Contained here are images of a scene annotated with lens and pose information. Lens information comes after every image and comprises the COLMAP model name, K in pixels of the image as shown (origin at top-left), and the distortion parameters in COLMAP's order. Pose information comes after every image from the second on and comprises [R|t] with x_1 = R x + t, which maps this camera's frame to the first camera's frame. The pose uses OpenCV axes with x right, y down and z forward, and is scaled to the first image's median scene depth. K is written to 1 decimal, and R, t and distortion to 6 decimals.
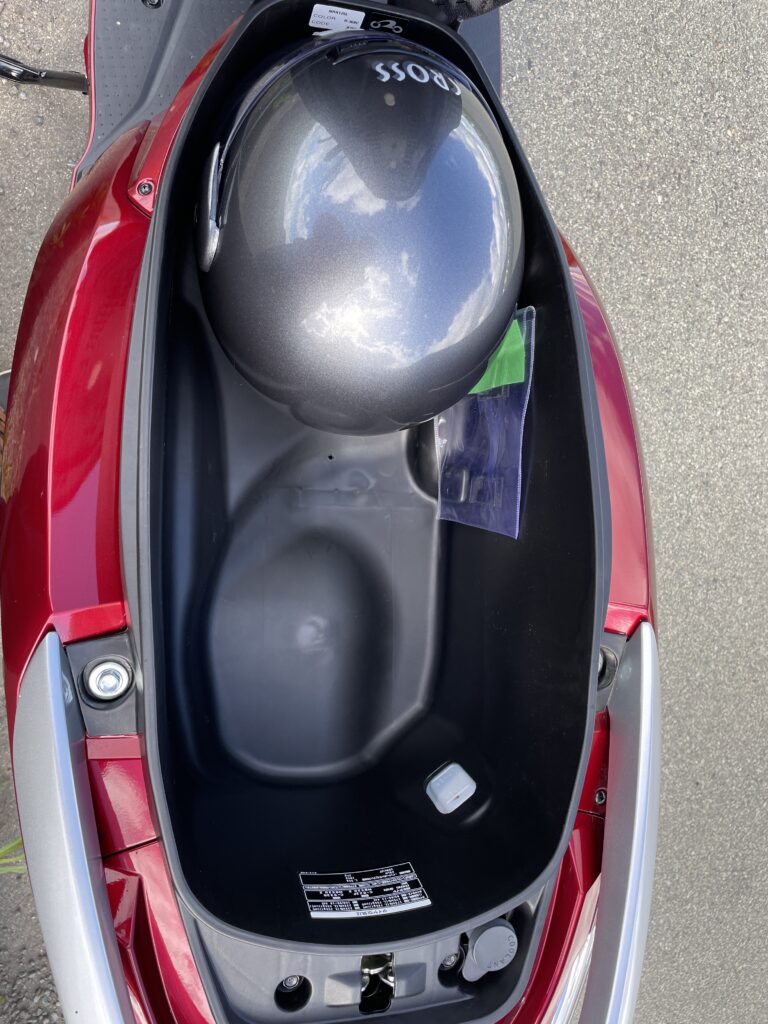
lens RADIAL K [[780.2, 0, 384.0], [0, 780.2, 512.0], [0, 0, 1]] dist [0.078752, -0.107190]
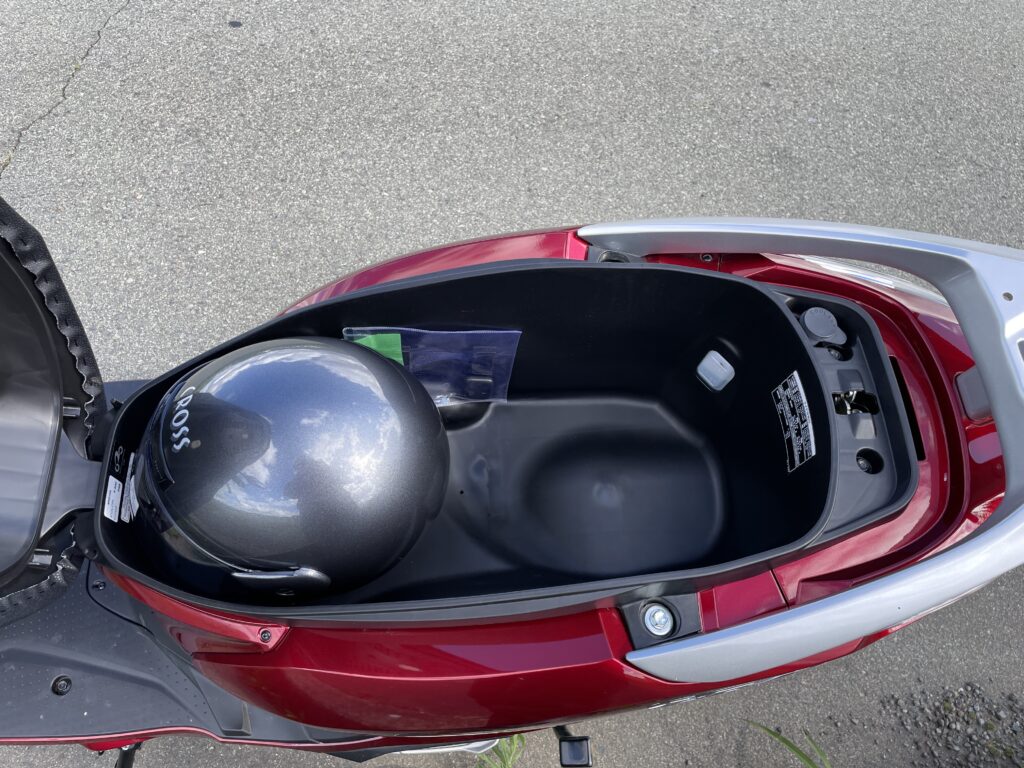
lens RADIAL K [[780.2, 0, 512.0], [0, 780.2, 384.0], [0, 0, 1]] dist [0.078752, -0.107190]
pose [[-0.071941, -0.984981, 0.156959, -0.066151], [0.996391, -0.063864, 0.055914, -0.033407], [-0.045051, 0.160415, 0.986021, -0.147779]]
